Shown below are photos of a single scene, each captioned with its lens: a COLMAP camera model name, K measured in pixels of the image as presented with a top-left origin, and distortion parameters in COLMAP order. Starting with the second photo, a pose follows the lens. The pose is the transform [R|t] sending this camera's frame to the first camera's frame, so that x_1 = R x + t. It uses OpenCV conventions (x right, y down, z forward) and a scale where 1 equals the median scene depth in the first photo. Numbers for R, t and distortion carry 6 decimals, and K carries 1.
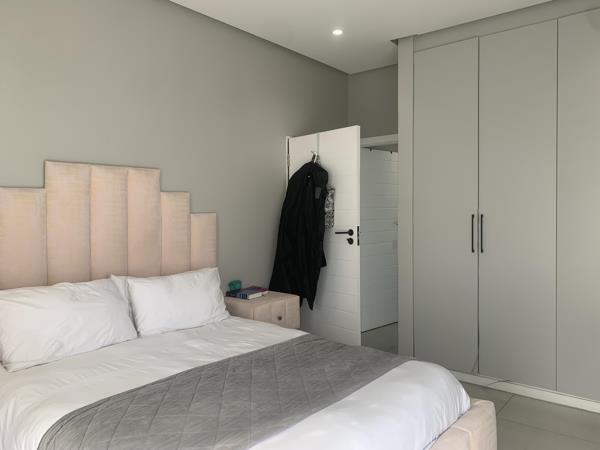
lens RADIAL K [[441.2, 0, 311.3], [0, 441.2, 223.0], [0, 0, 1]] dist [-0.001317, -0.004053]
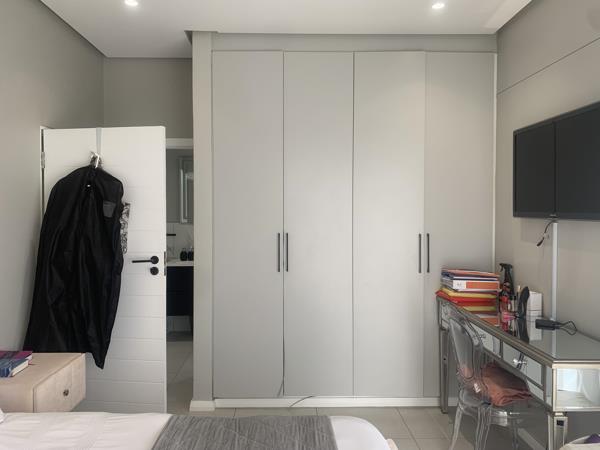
lens RADIAL K [[441.2, 0, 311.3], [0, 441.2, 223.0], [0, 0, 1]] dist [-0.001317, -0.004053]
pose [[0.767224, -0.010244, 0.641297, -0.196211], [0.016534, 0.999856, -0.003809, -0.035978], [-0.641166, 0.013525, 0.767283, 0.207415]]
